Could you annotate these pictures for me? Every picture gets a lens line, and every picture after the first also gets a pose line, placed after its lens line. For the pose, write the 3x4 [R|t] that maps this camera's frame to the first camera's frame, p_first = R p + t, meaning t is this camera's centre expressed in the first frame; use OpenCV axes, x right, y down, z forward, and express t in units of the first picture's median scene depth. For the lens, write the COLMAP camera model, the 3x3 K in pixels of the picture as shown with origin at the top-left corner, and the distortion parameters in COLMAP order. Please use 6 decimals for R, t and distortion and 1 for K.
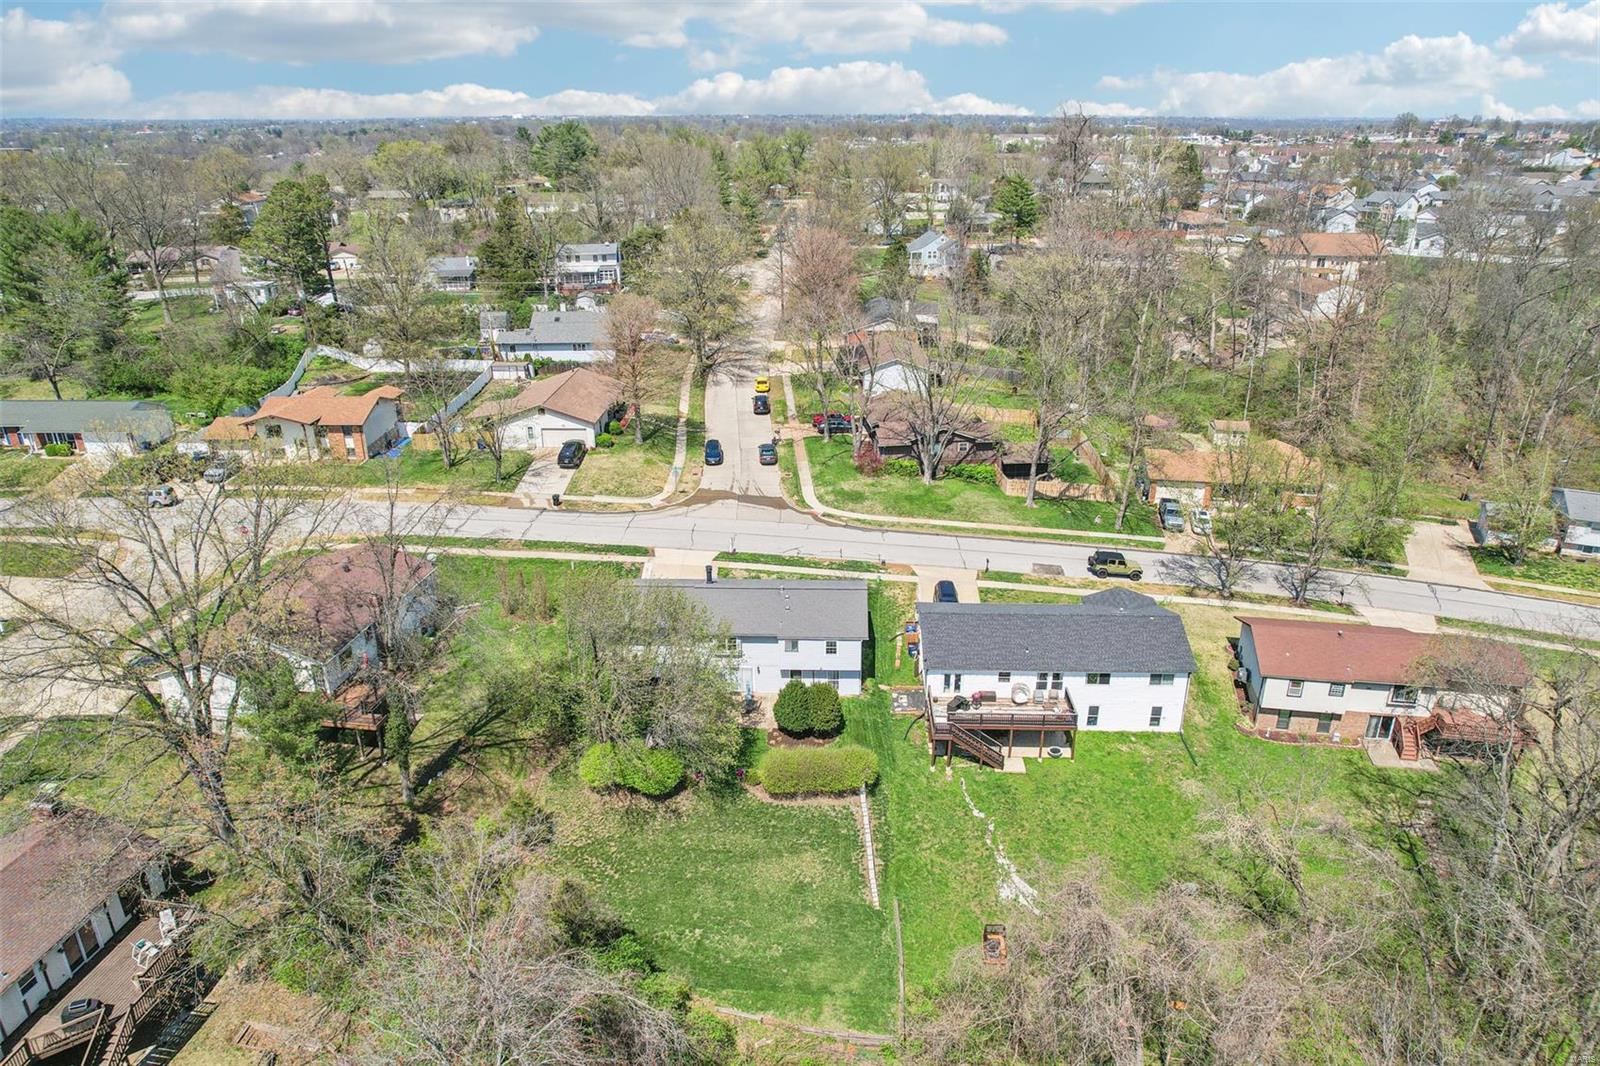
lens RADIAL K [[1064.1, 0, 800.0], [0, 1064.1, 533.0], [0, 0, 1]] dist [-0.074247, 0.070093]
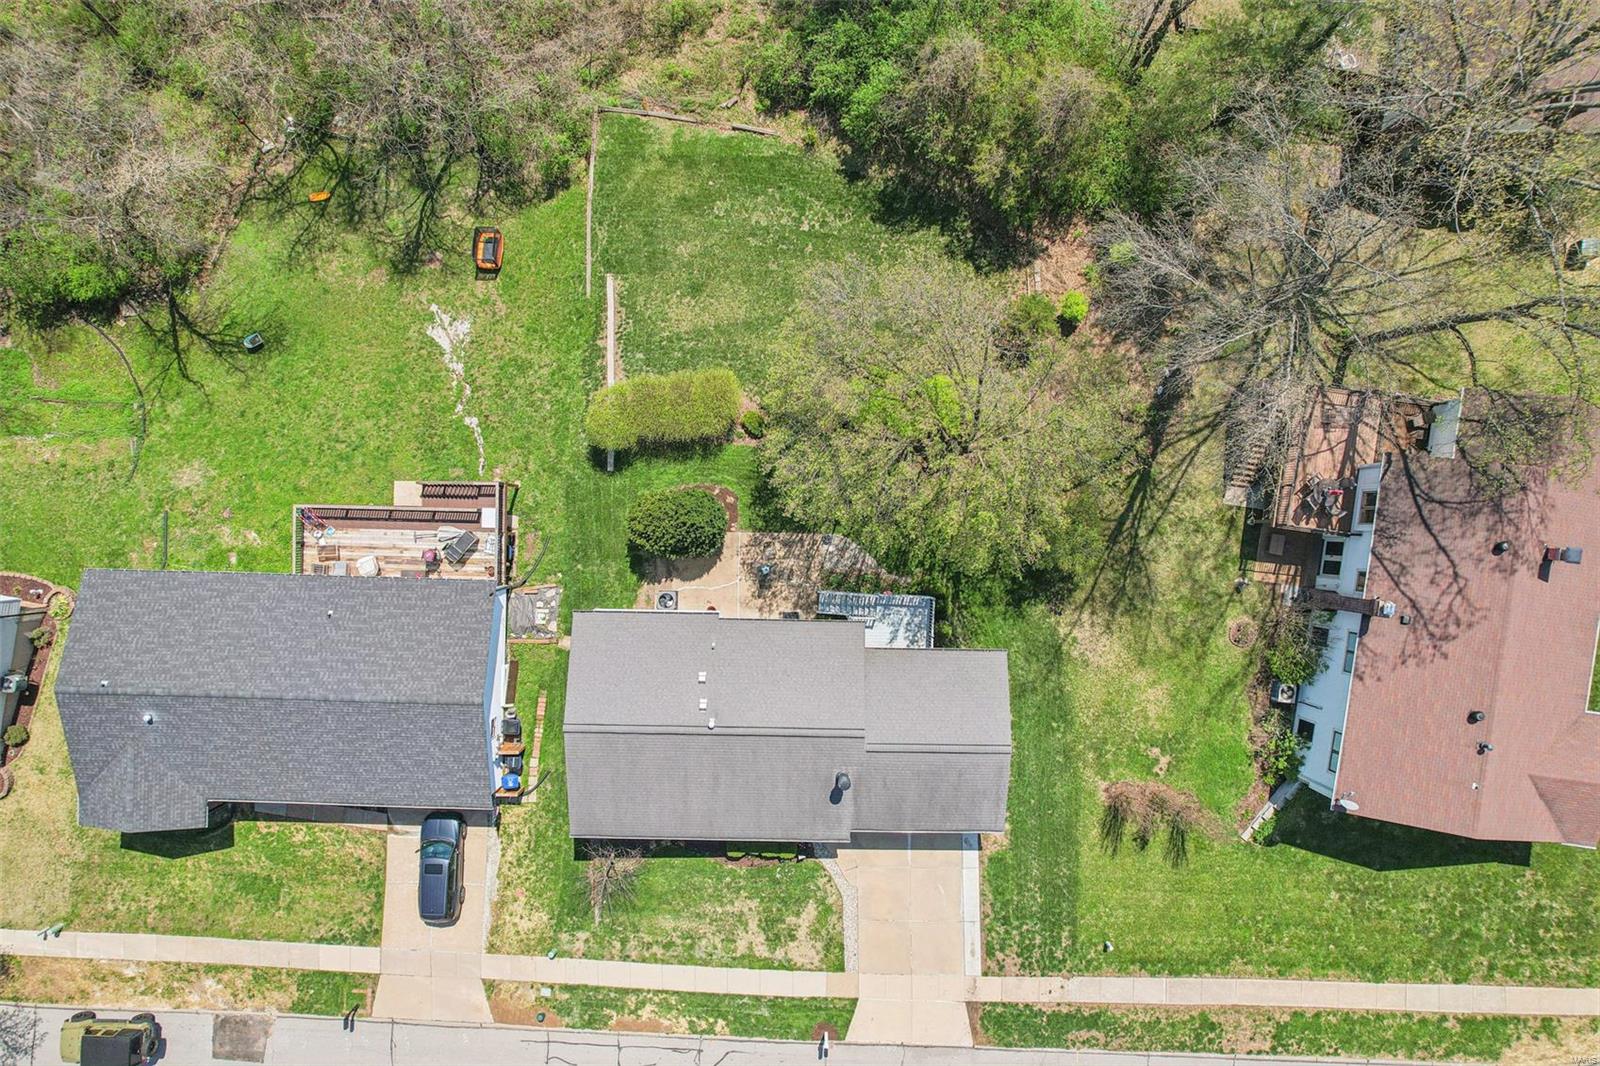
lens RADIAL K [[1022.6, 0, 800.0], [0, 1022.6, 533.0], [0, 0, 1]] dist [-0.070329, 0.061944]
pose [[-0.999860, 0.013071, -0.010416, -0.049066], [-0.014685, -0.389545, 0.920890, -0.336675], [0.007979, 0.920915, 0.389683, 0.557450]]
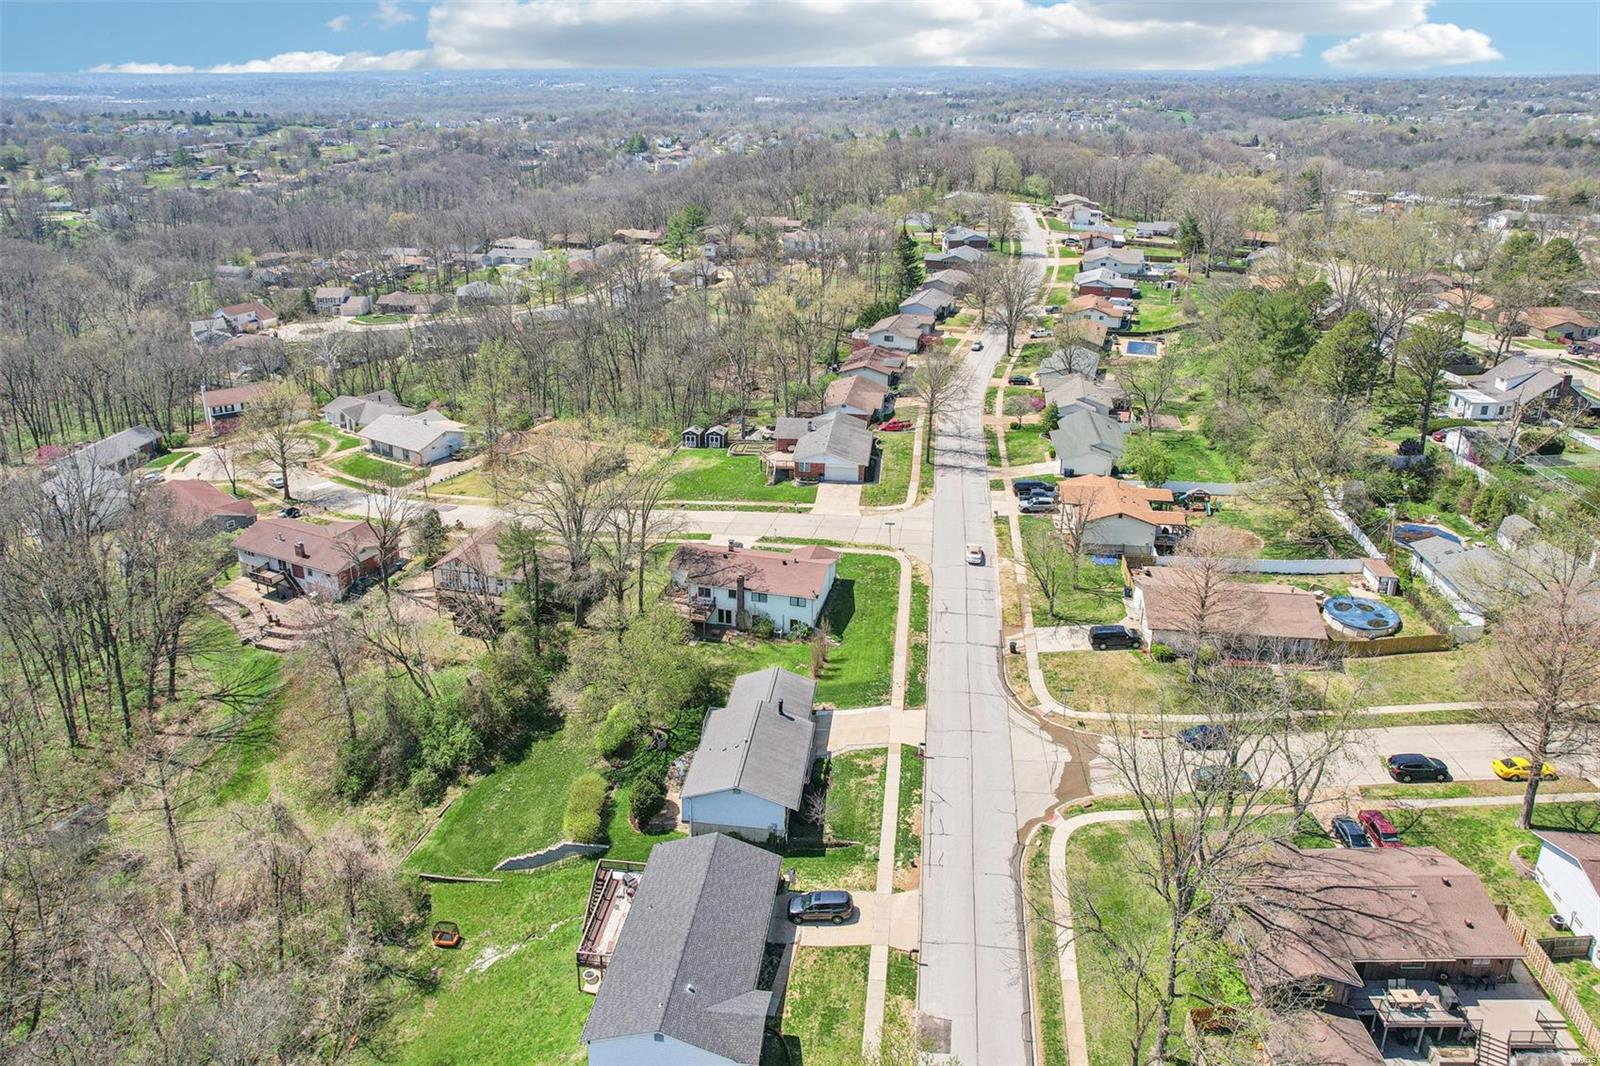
lens RADIAL K [[1064.3, 0, 795.9], [0, 1064.3, 464.6], [0, 0, 1]] dist [-0.064769, 0.068539]
pose [[-0.097832, 0.356677, -0.929091, 0.779568], [-0.368898, 0.854067, 0.366720, -0.538832], [0.924307, 0.378617, 0.048022, 0.711381]]
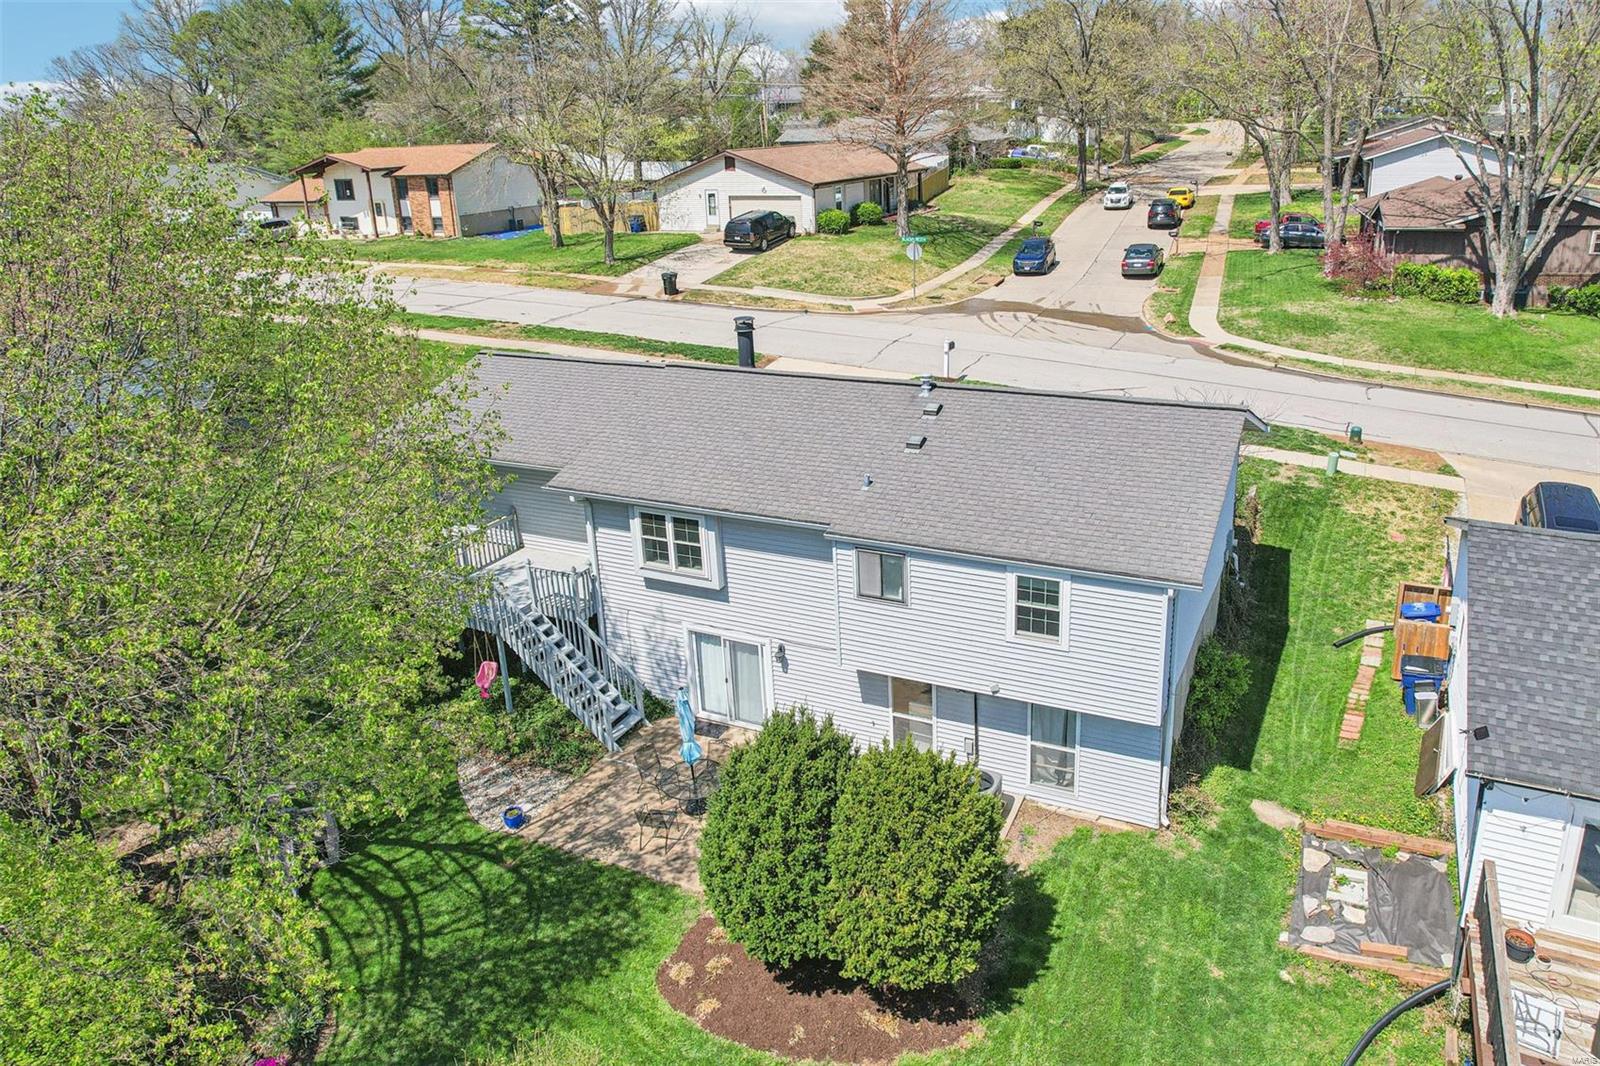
lens RADIAL K [[1104.0, 0, 864.4], [0, 1104.0, 485.0], [0, 0, 1]] dist [-0.044617, 0.002014]
pose [[0.922074, 0.101333, -0.373511, 0.063318], [-0.120968, 0.992220, -0.029441, 0.072067], [0.367622, 0.072330, 0.927158, 0.589143]]
